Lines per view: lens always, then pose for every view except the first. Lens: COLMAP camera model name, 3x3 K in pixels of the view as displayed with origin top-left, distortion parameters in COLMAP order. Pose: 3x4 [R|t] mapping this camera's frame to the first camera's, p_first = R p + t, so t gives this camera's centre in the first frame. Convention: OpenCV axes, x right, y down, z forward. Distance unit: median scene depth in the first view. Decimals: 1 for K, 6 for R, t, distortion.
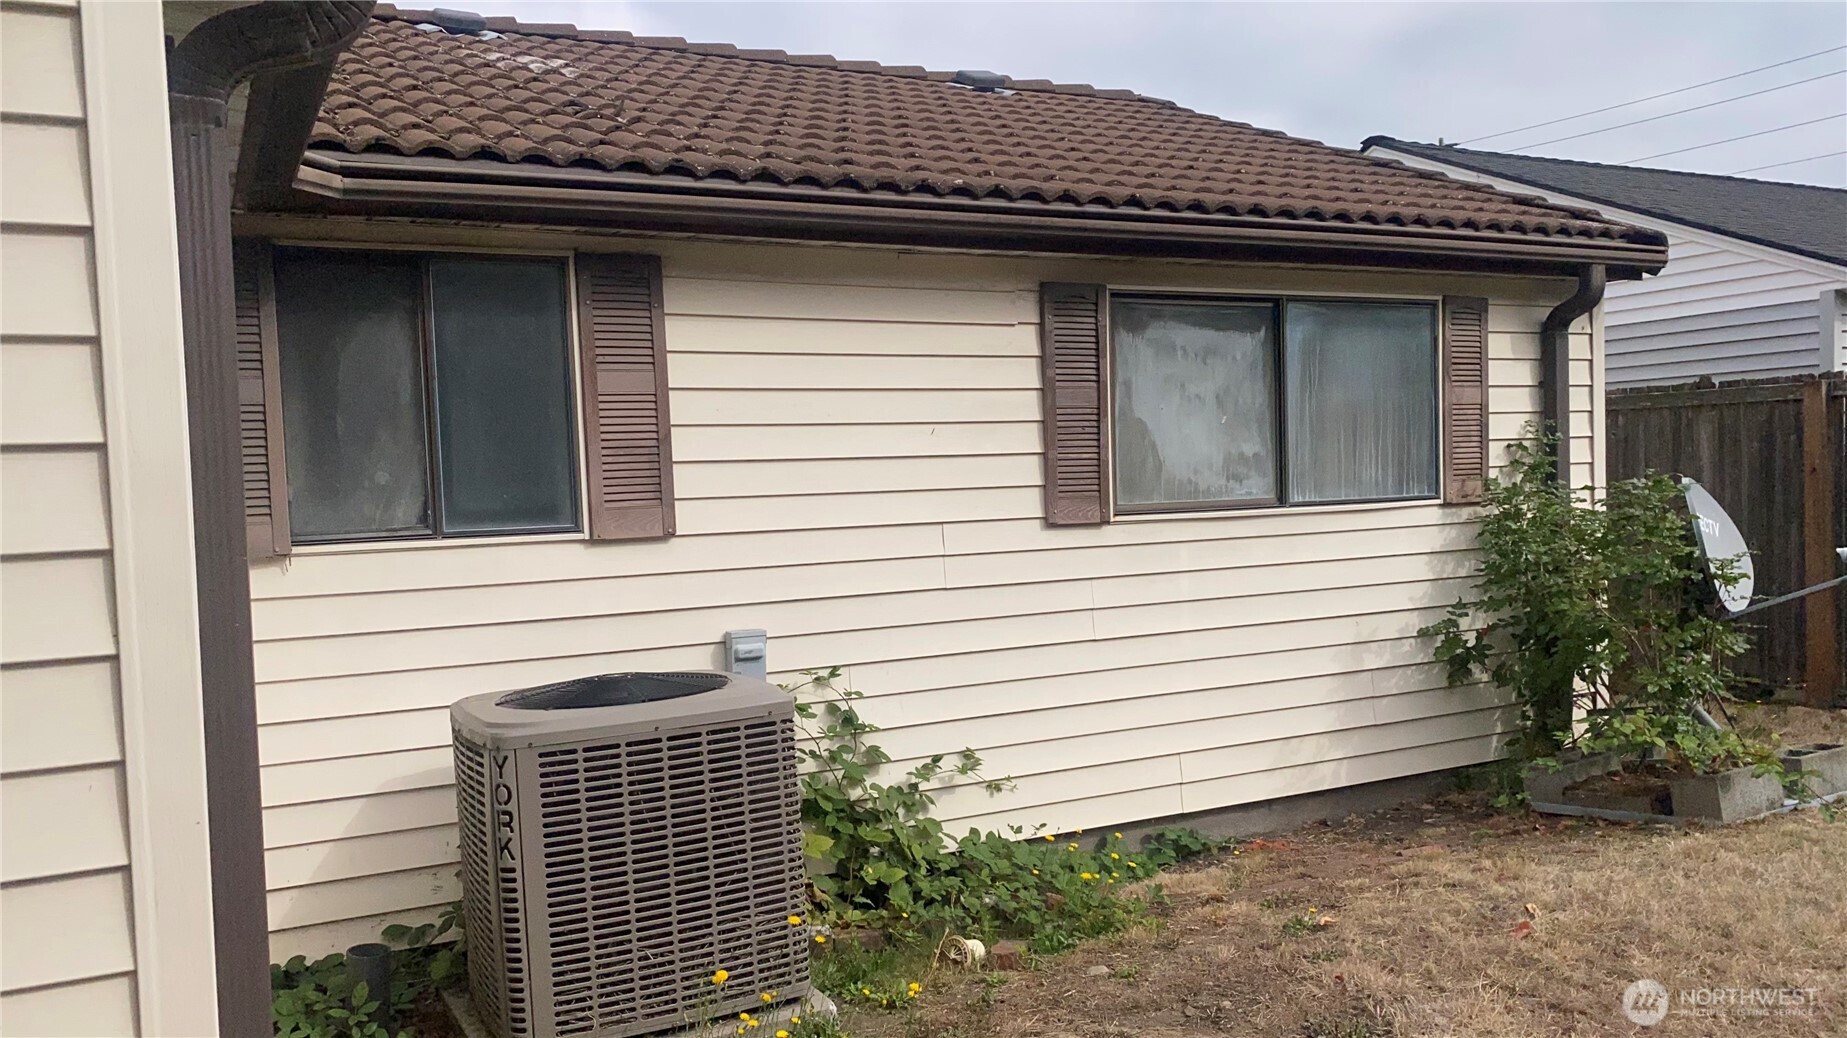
lens RADIAL K [[1438.2, 0, 923.5], [0, 1438.2, 519.0], [0, 0, 1]] dist [-0.005231, -0.004023]
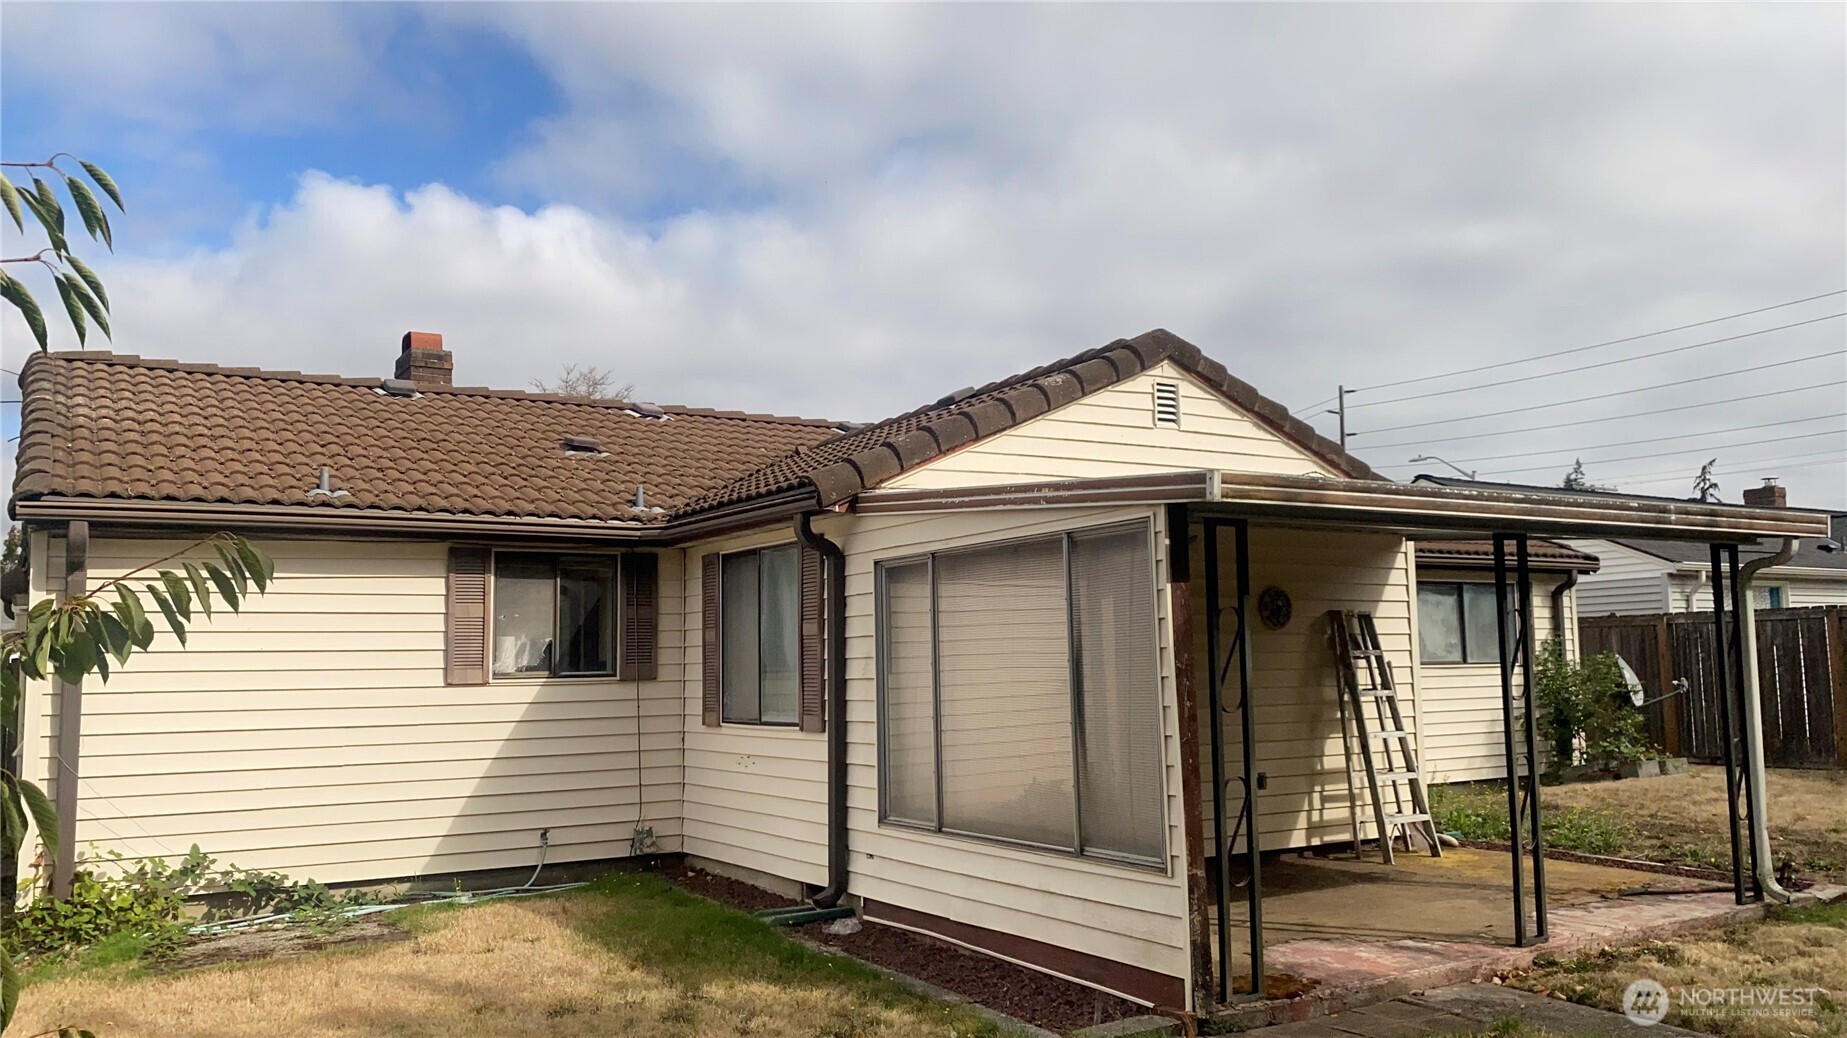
lens RADIAL K [[1415.5, 0, 923.5], [0, 1415.5, 519.0], [0, 0, 1]] dist [0.003106, 0.000671]
pose [[0.996880, 0.023252, 0.075426, -0.823506], [-0.012486, 0.990047, -0.140180, 0.092007], [-0.077935, 0.138801, 0.987249, -1.317588]]
